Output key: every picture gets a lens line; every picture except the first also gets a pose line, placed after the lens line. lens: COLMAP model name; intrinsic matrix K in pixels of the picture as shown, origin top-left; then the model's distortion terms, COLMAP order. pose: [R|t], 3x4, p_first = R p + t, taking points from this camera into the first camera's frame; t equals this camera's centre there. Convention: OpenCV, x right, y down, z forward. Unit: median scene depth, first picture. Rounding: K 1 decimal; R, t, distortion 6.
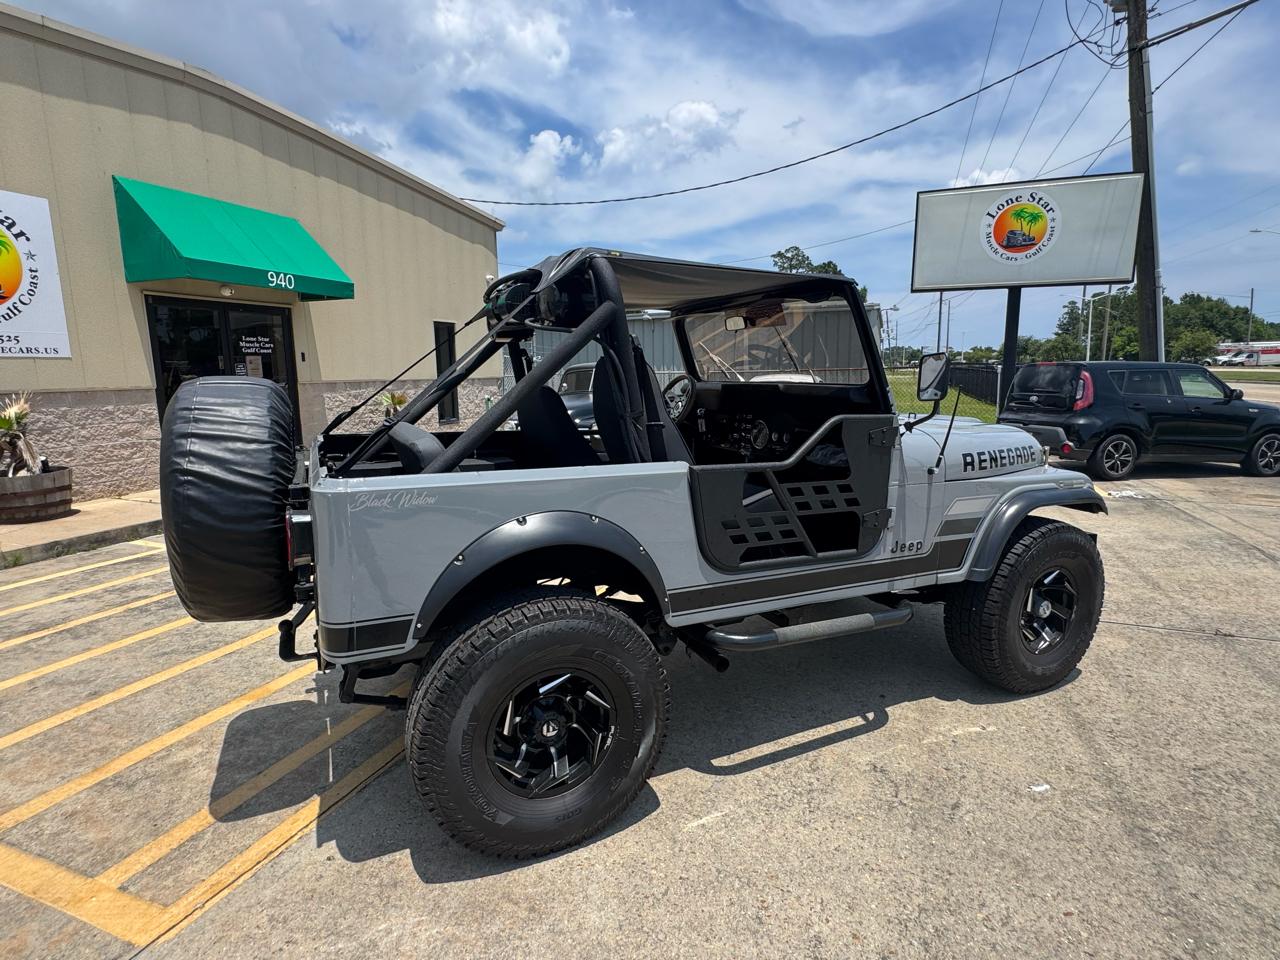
lens RADIAL K [[662.9, 0, 641.0], [0, 662.9, 482.3], [0, 0, 1]] dist [-0.002483, -0.000357]
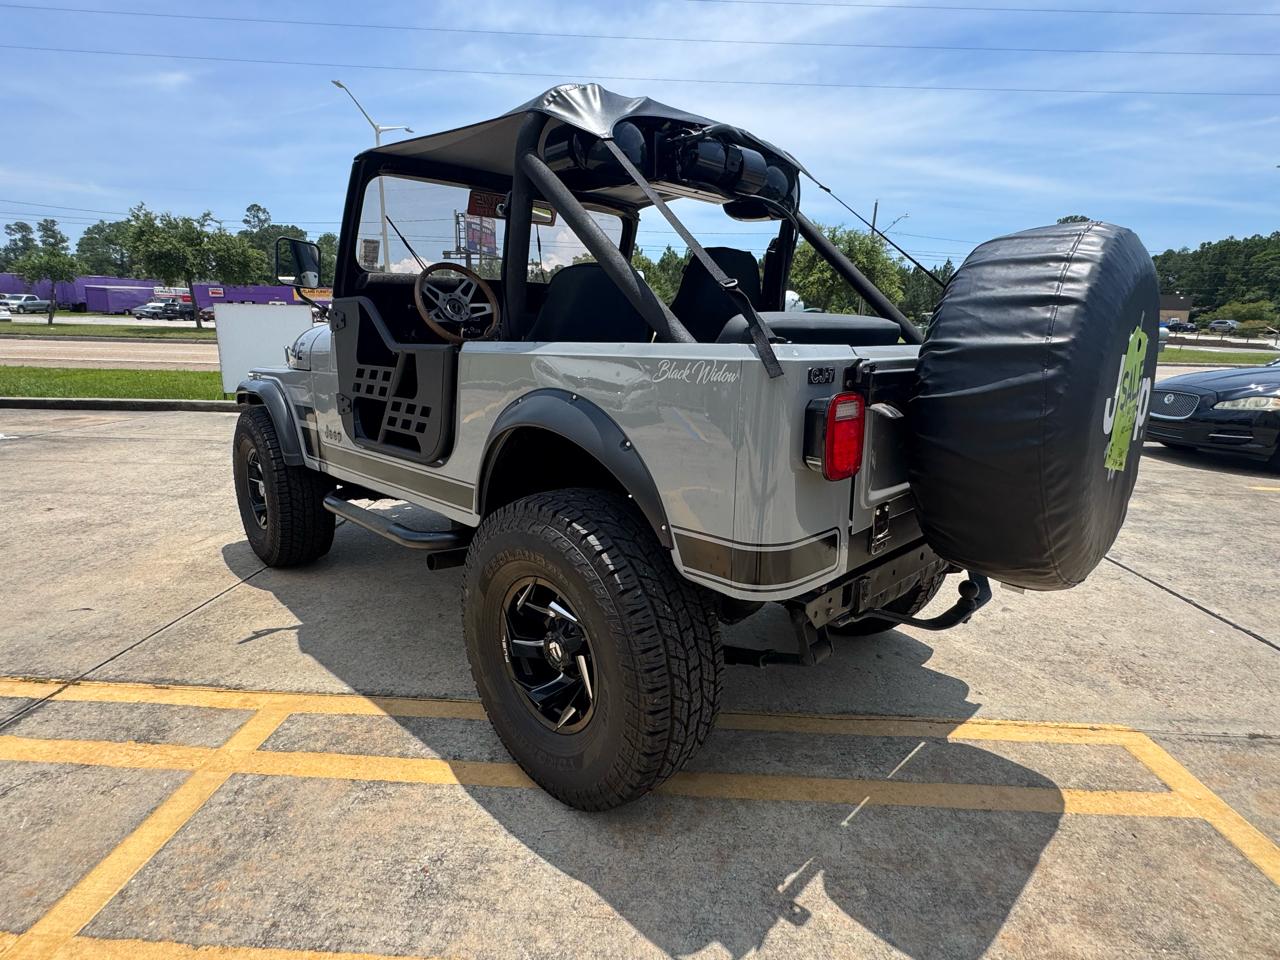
lens RADIAL K [[666.0, 0, 636.6], [0, 666.0, 478.5], [0, 0, 1]] dist [-0.001990, -0.000537]
pose [[-0.316920, -0.212047, 0.924444, -1.008965], [0.140127, 0.953523, 0.266756, -0.135568], [-0.938044, 0.214080, -0.272477, 1.426818]]
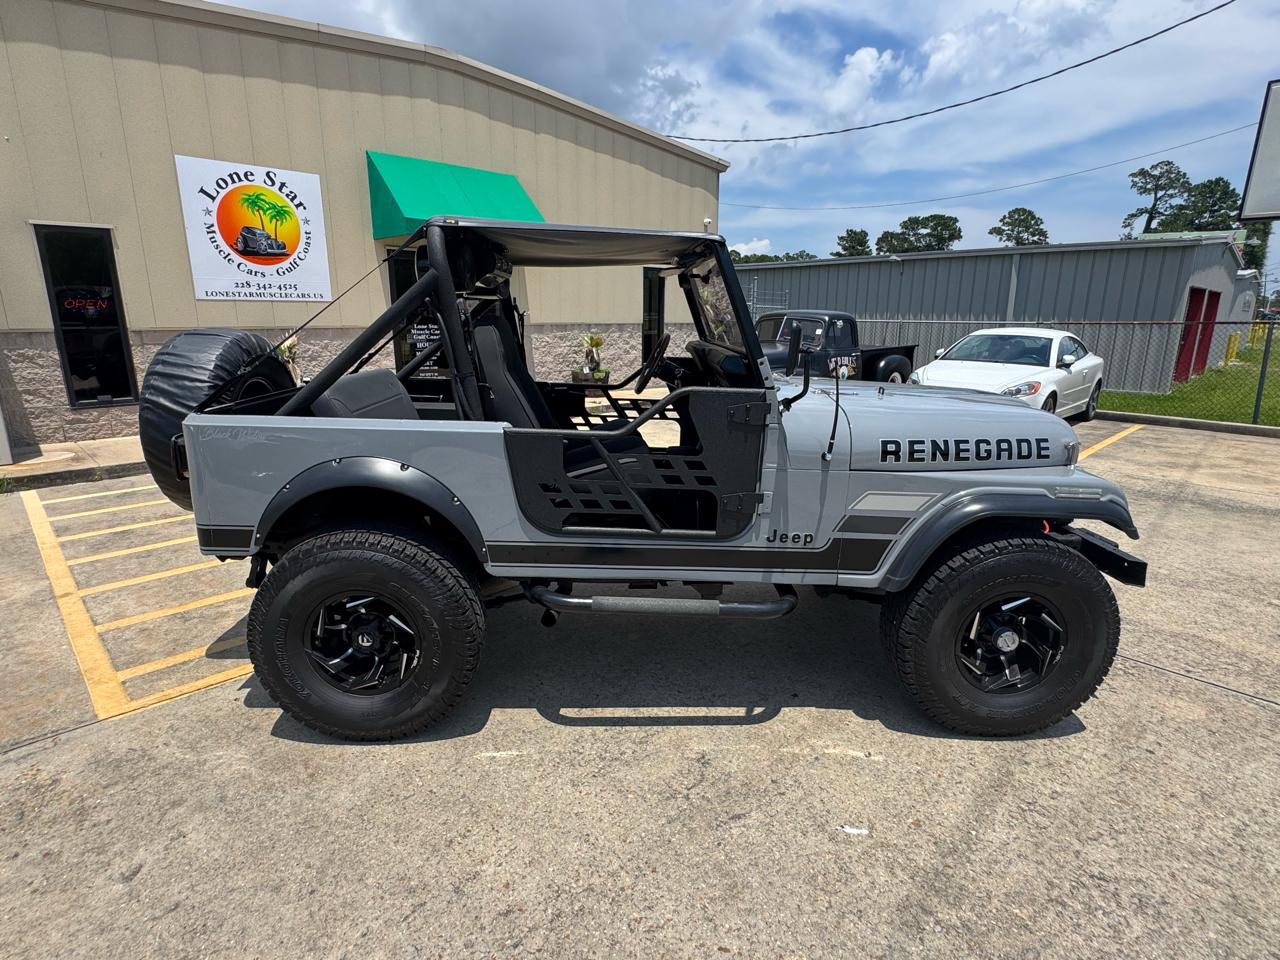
lens RADIAL K [[663.3, 0, 636.8], [0, 663.3, 482.5], [0, 0, 1]] dist [-0.000789, -0.001191]
pose [[0.911878, 0.118283, -0.393049, 0.588711], [-0.084969, 0.991234, 0.101170, -0.053269], [0.401570, -0.058858, 0.913935, 0.105492]]
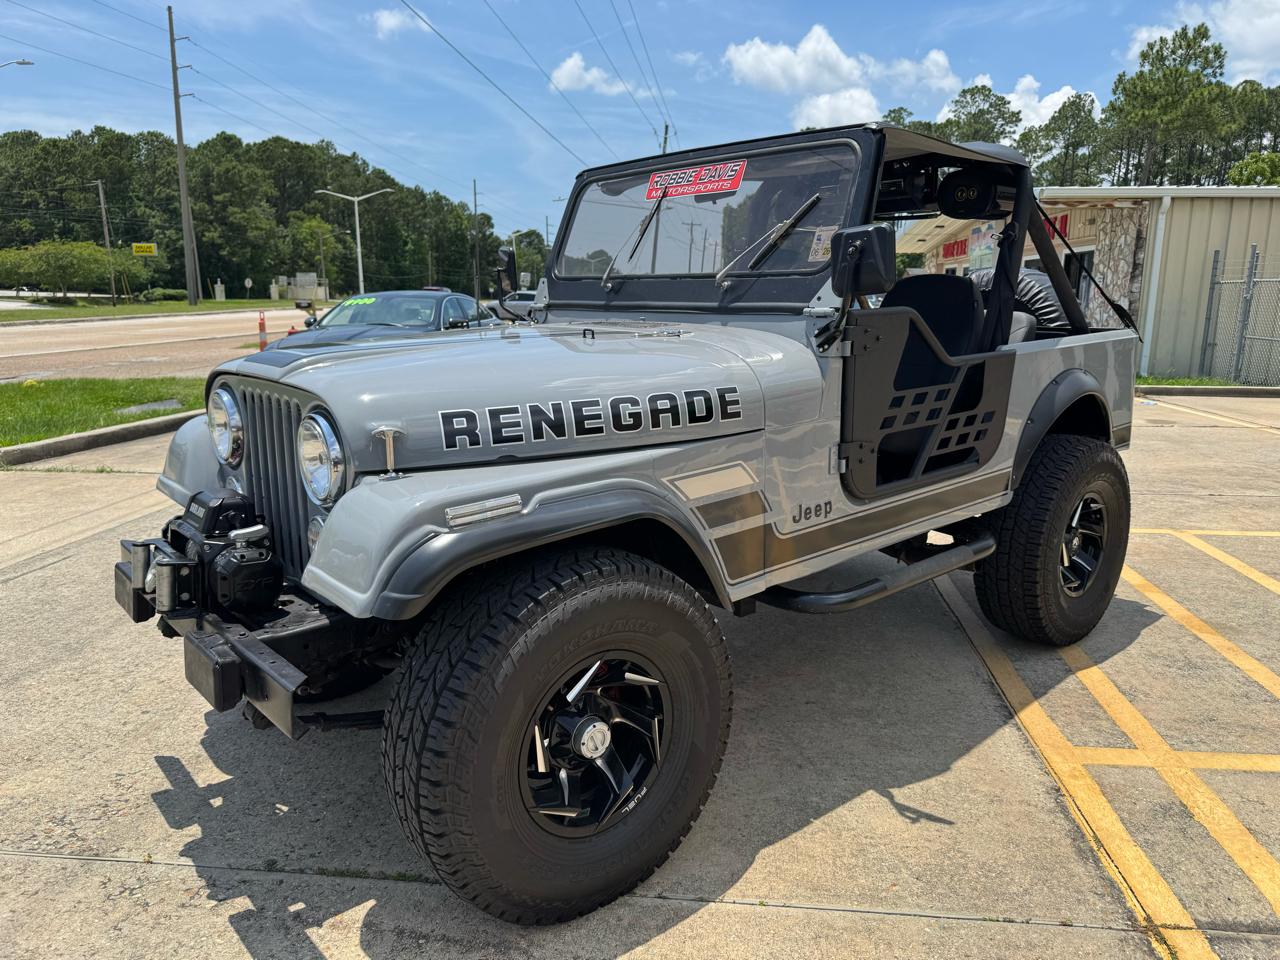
lens RADIAL K [[916.7, 0, 648.0], [0, 916.7, 482.7], [0, 0, 1]] dist [0.004357, -0.009891]
pose [[-0.965872, 0.060780, -0.251787, 0.590037], [-0.036147, 0.930936, 0.363388, -0.366165], [0.256484, 0.360088, -0.896969, 2.411326]]
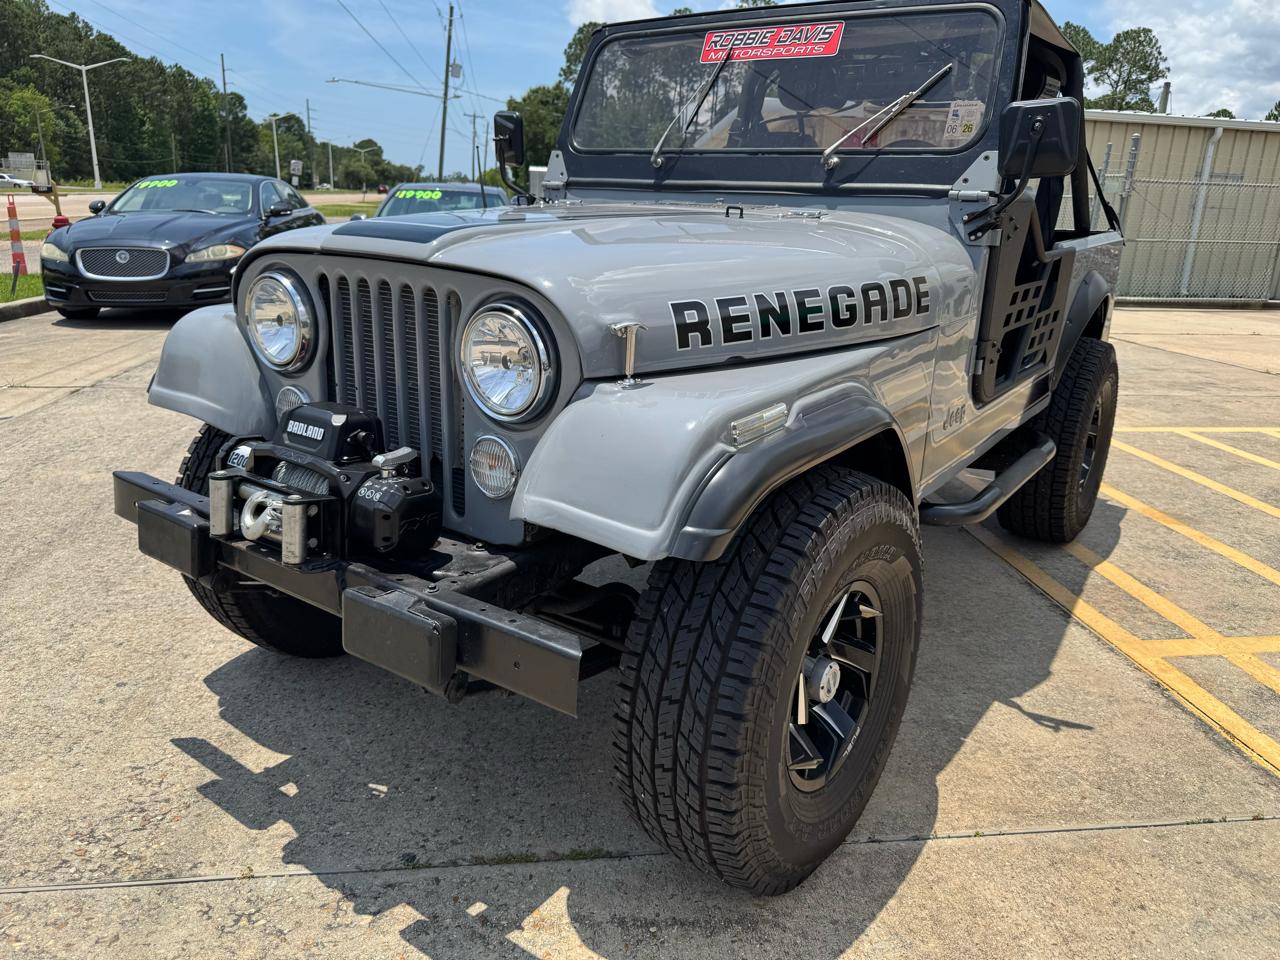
lens RADIAL K [[917.0, 0, 645.5], [0, 917.0, 474.4], [0, 0, 1]] dist [0.001672, -0.009407]
pose [[-0.880956, 0.115393, -0.458912, 0.872684], [-0.106863, 0.896243, 0.430499, -0.295180], [0.460973, 0.428292, -0.777219, 2.178355]]
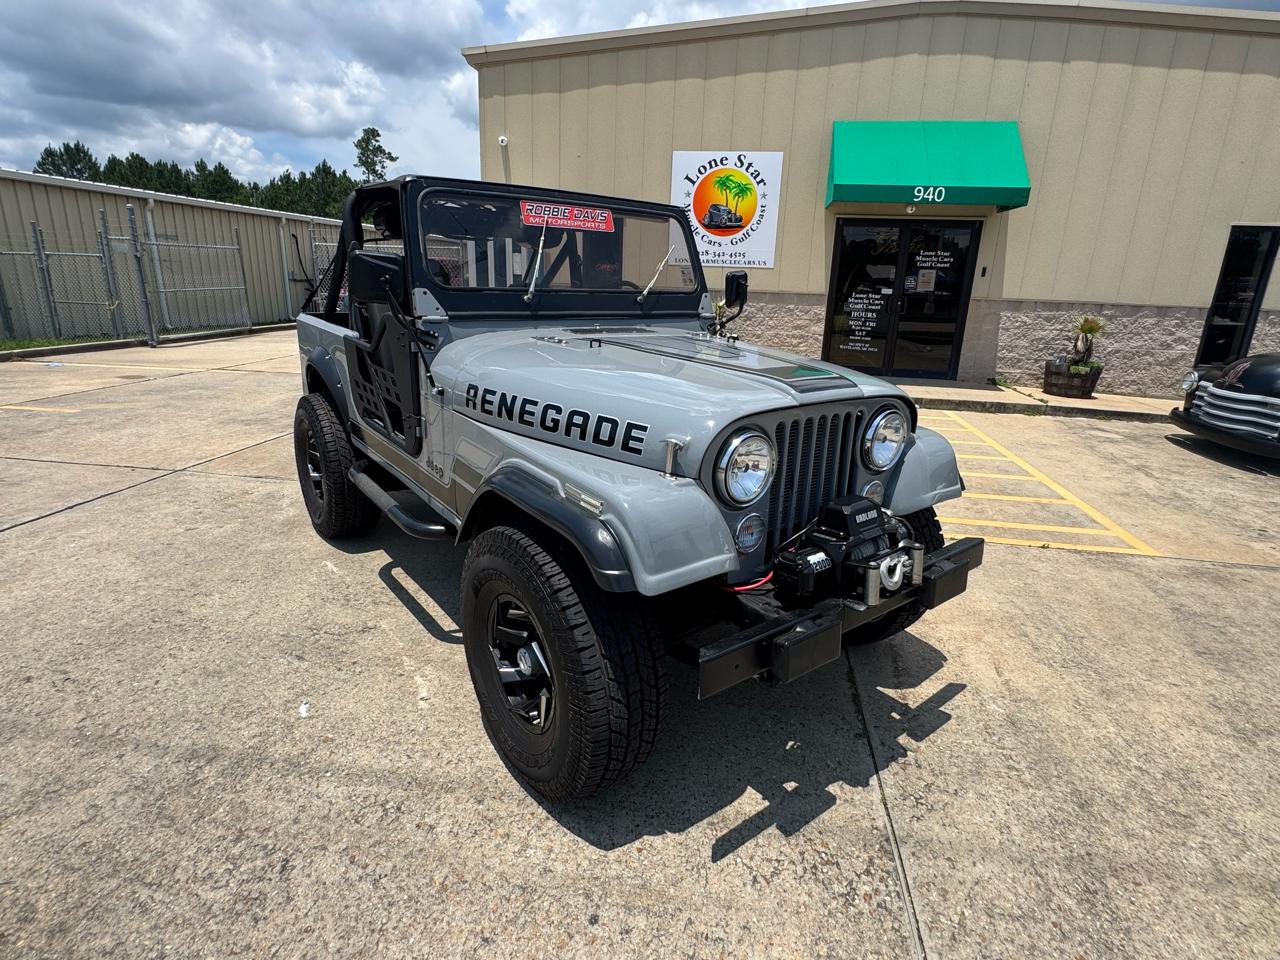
lens RADIAL K [[667.6, 0, 641.9], [0, 667.6, 478.6], [0, 0, 1]] dist [-0.000739, -0.000999]
pose [[0.209760, 0.298914, -0.930941, 1.417224], [-0.199673, 0.945154, 0.258487, -0.198370], [0.957147, 0.131664, 0.257940, 1.099445]]
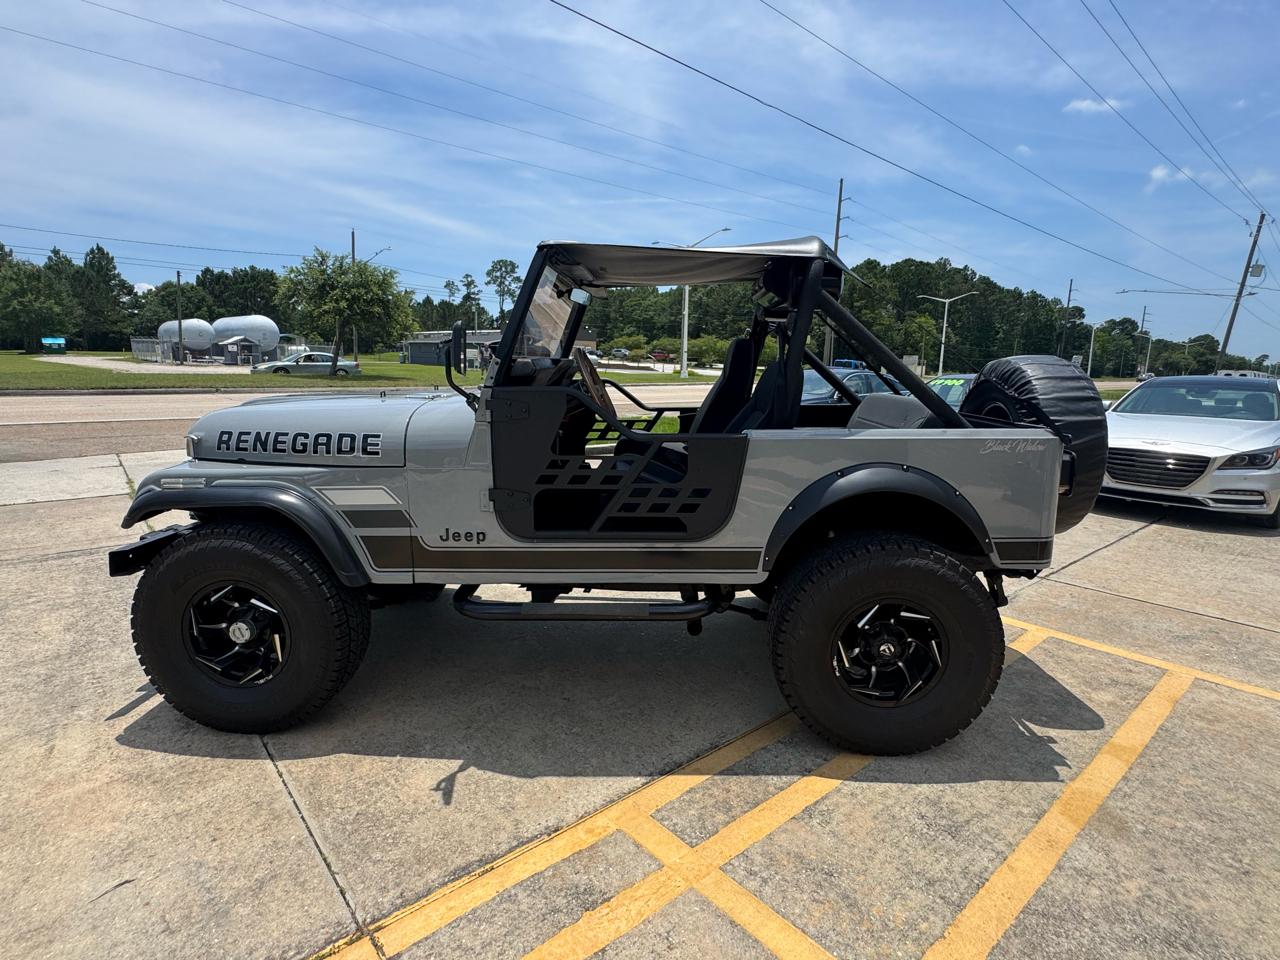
lens RADIAL K [[668.2, 0, 636.7], [0, 668.2, 477.8], [0, 0, 1]] dist [-0.001903, -0.000364]
pose [[-0.881233, -0.091225, 0.463795, -0.491449], [0.065543, 0.948138, 0.311027, -0.345503], [-0.468116, 0.304486, -0.829552, 2.235775]]
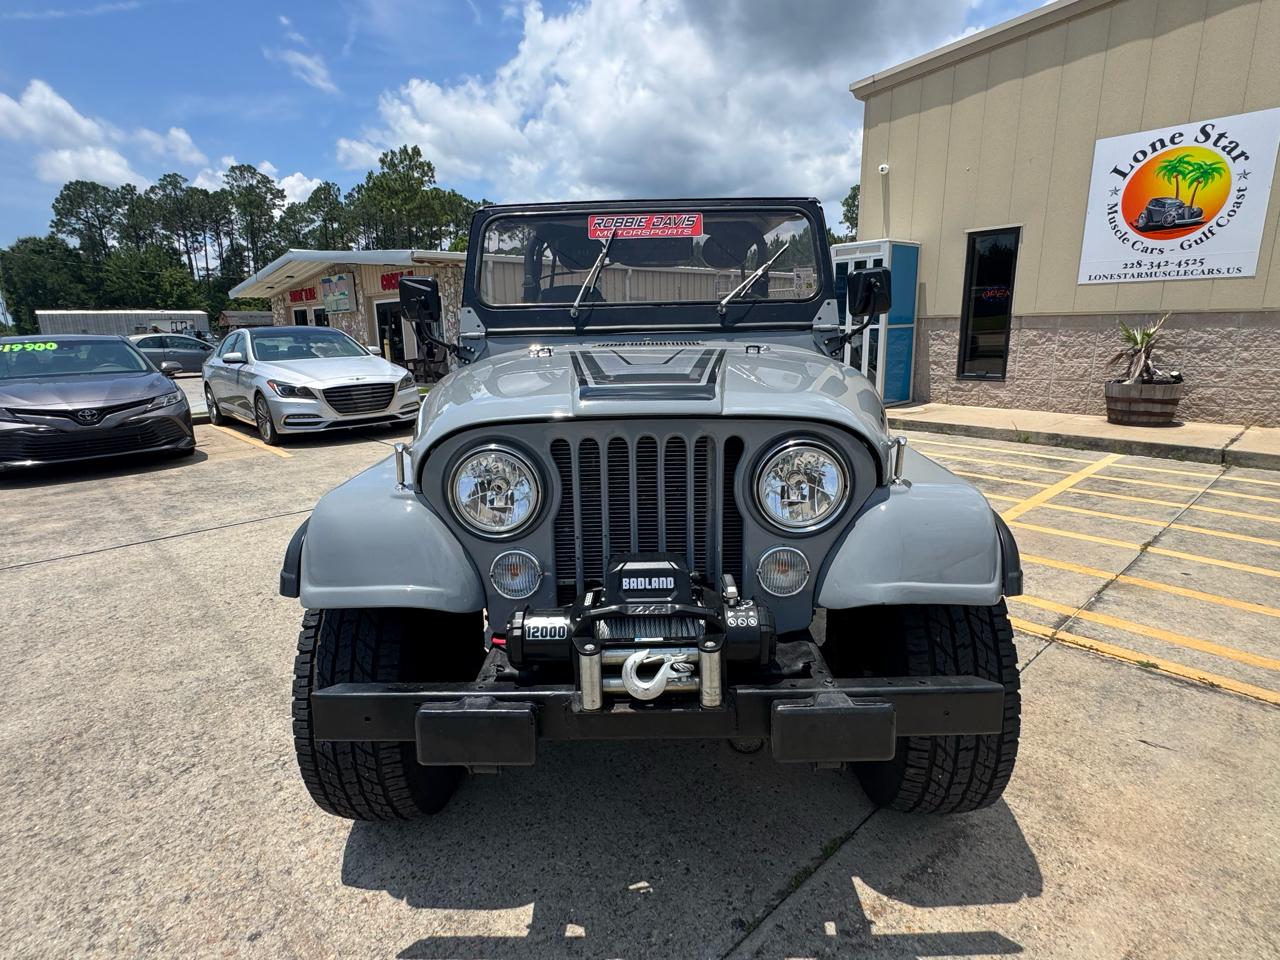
lens RADIAL K [[668.0, 0, 635.2], [0, 668.0, 482.5], [0, 0, 1]] dist [-0.001181, -0.000812]
pose [[-0.450966, 0.226860, -0.863229, 1.214341], [-0.125786, 0.941352, 0.313104, -0.247777], [0.883633, 0.249782, -0.395981, 1.716697]]
